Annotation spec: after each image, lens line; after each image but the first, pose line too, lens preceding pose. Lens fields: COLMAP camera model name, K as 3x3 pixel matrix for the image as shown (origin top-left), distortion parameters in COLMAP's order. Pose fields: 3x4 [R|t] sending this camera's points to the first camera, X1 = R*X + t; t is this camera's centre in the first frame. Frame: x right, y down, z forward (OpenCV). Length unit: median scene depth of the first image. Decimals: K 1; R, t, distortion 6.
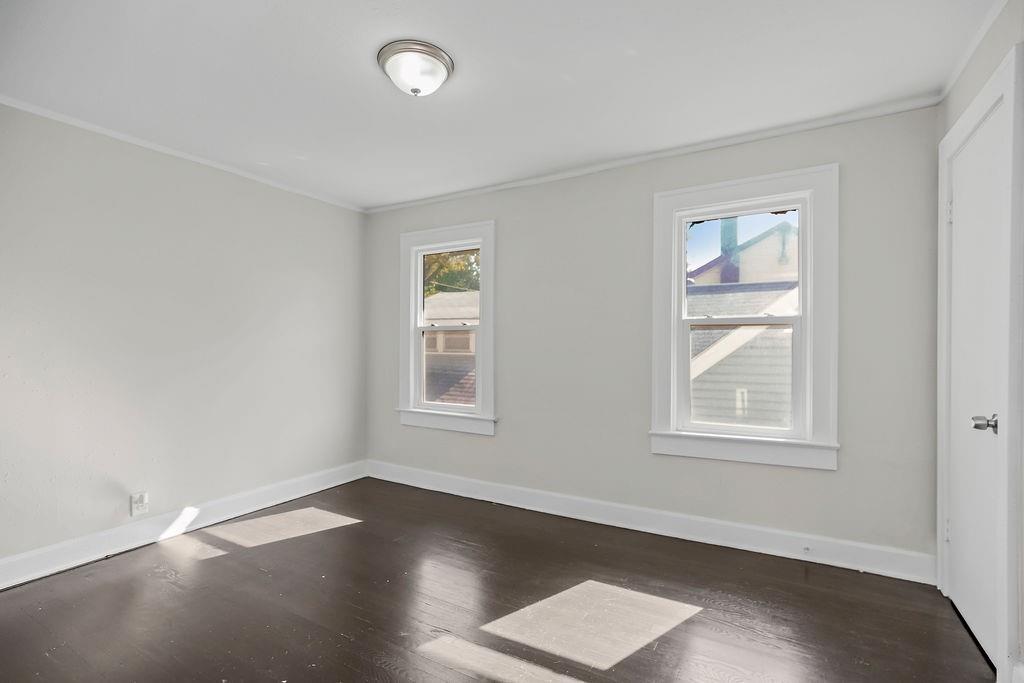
lens RADIAL K [[472.1, 0, 512.7], [0, 472.1, 349.4], [0, 0, 1]] dist [-0.022047, 0.000594]
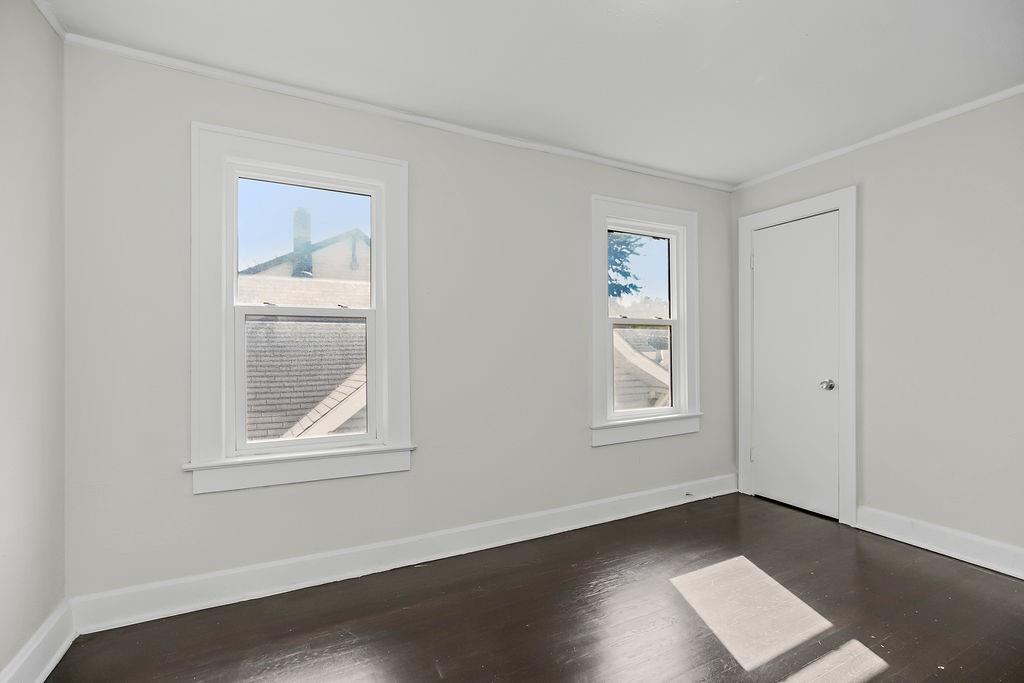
lens RADIAL K [[472.1, 0, 515.3], [0, 472.1, 349.3], [0, 0, 1]] dist [-0.022047, 0.000594]
pose [[0.526331, -0.004528, 0.850268, -0.550729], [0.007143, 0.999974, 0.000904, 0.004794], [-0.850250, 0.005597, 0.526350, 0.499401]]
